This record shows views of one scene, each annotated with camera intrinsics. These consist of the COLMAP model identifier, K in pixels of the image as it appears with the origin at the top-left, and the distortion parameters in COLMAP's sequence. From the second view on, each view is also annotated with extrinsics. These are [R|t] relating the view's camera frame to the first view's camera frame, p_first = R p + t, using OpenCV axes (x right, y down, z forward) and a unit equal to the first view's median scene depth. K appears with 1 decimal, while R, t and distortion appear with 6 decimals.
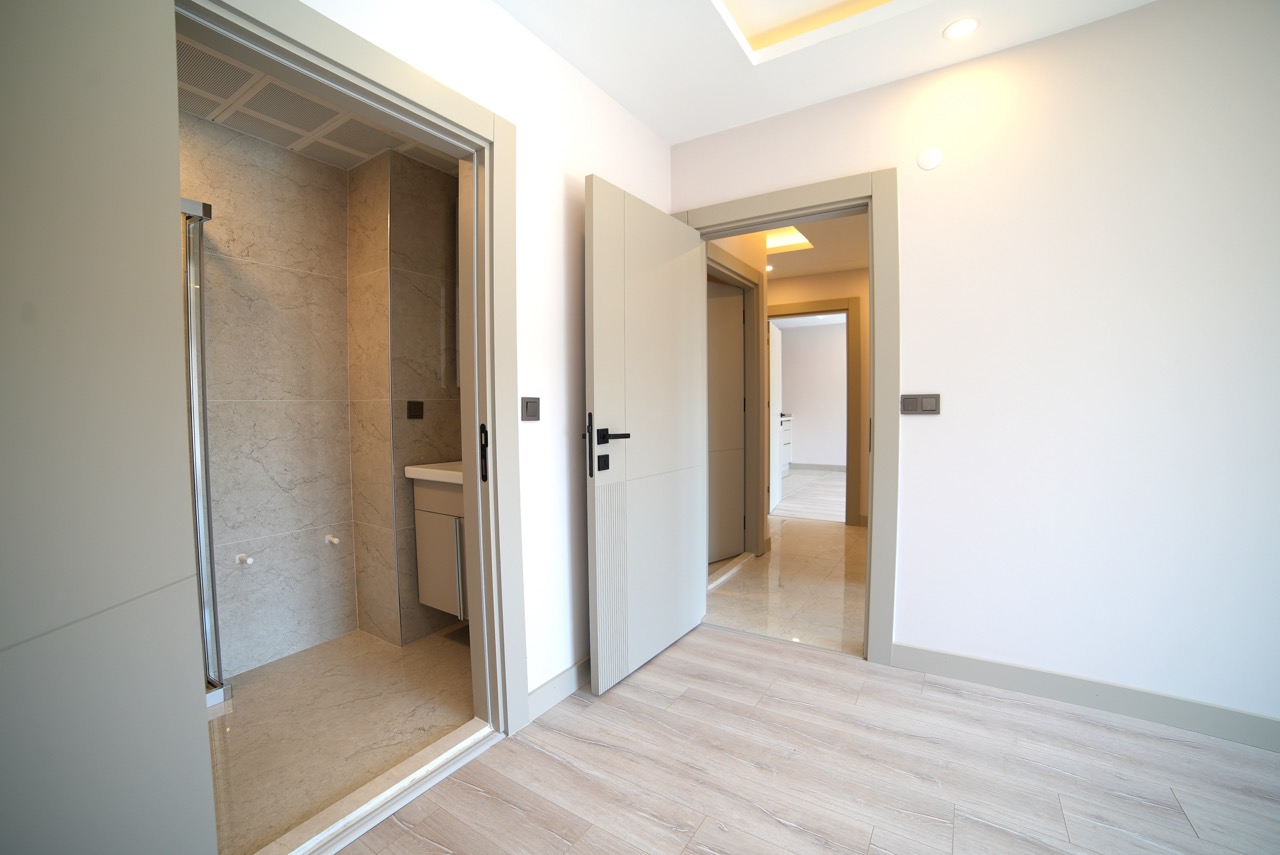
lens RADIAL K [[533.1, 0, 636.5], [0, 533.1, 418.7], [0, 0, 1]] dist [-0.040246, 0.000919]
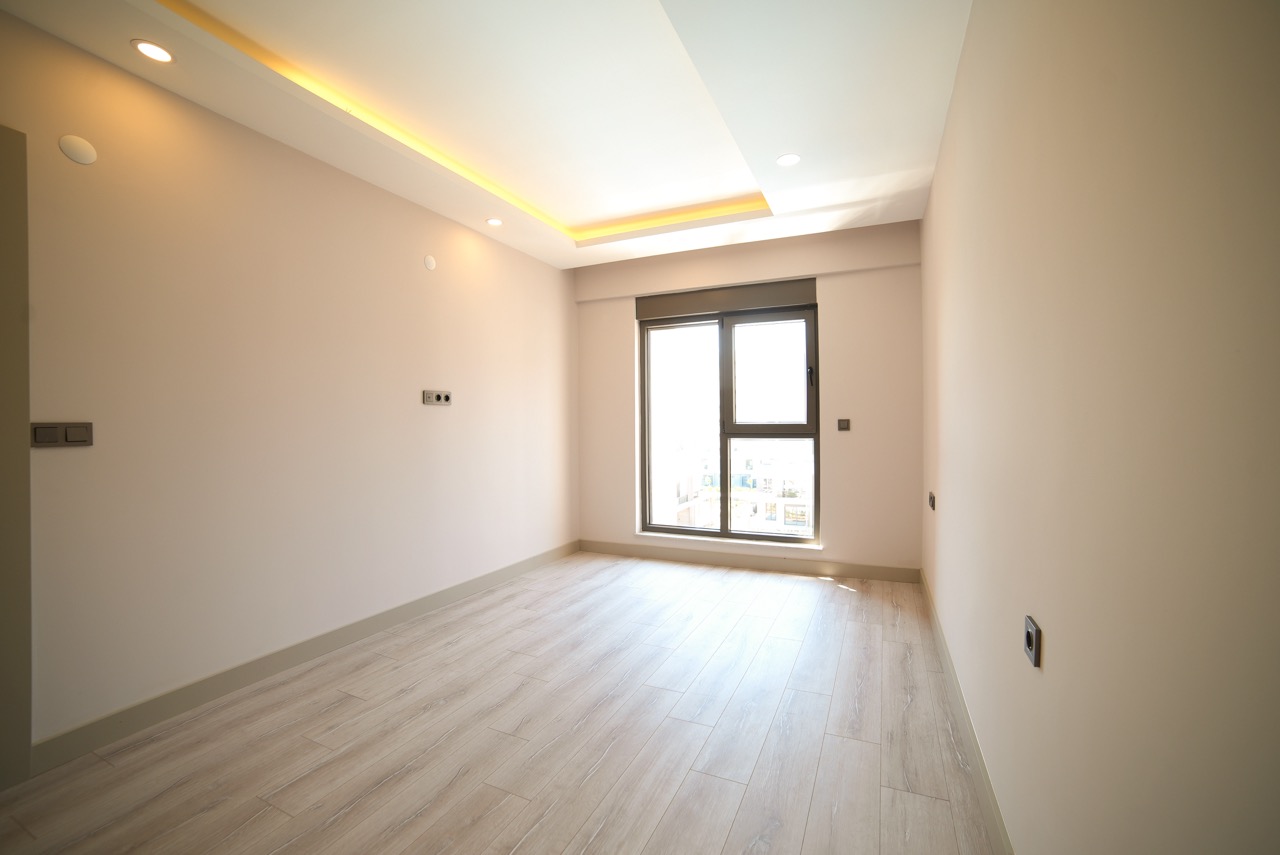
lens RADIAL K [[551.3, 0, 613.4], [0, 551.3, 429.7], [0, 0, 1]] dist [-0.003174, 0.000074]
pose [[-0.132681, 0.020617, 0.990944, -0.435467], [0.036444, 0.999209, -0.015910, 0.010808], [-0.990489, 0.034003, -0.133327, 0.241681]]
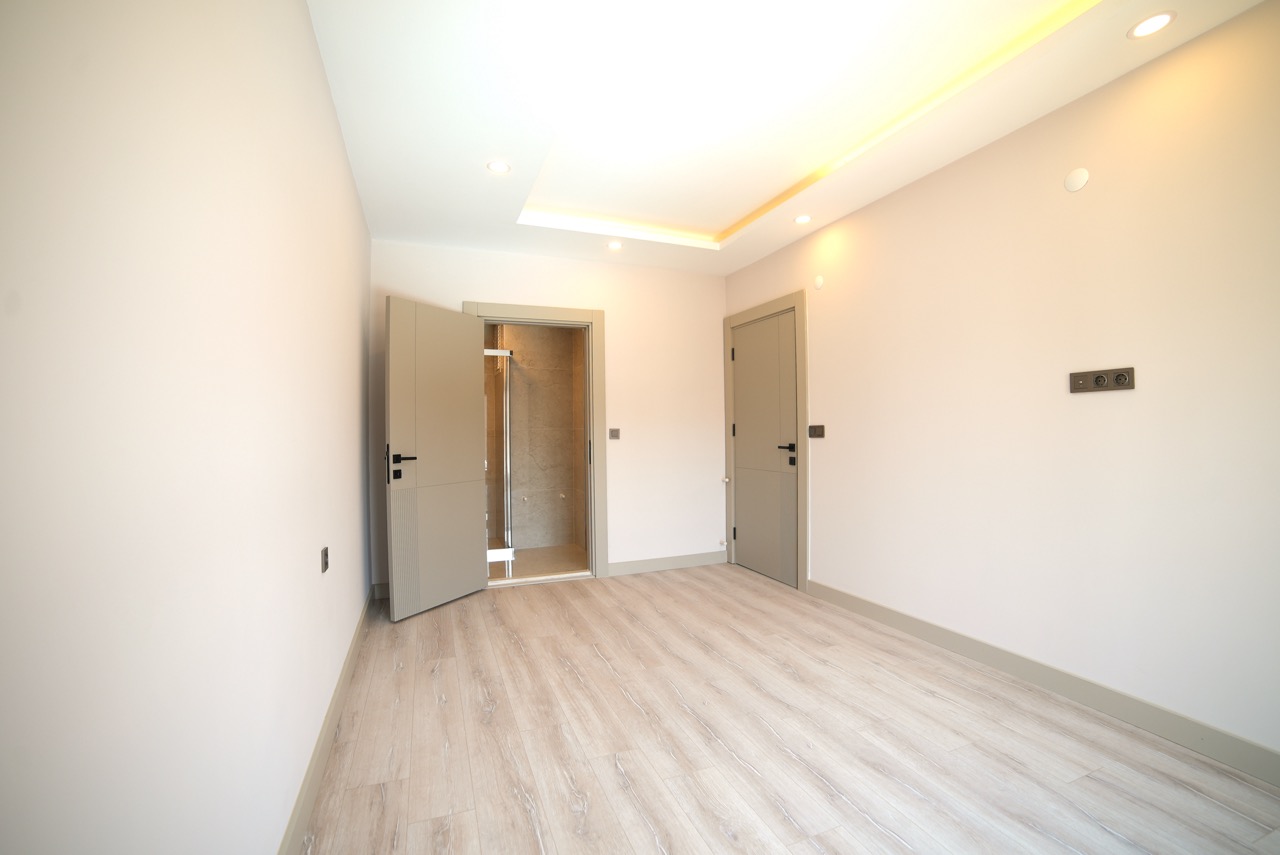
lens RADIAL K [[551.3, 0, 641.4], [0, 551.3, 431.0], [0, 0, 1]] dist [-0.003174, 0.000074]
pose [[0.823141, 0.003044, -0.567829, 1.043122], [-0.017659, 0.999639, -0.020241, 0.014322], [0.567563, 0.026688, 0.822897, -0.710872]]
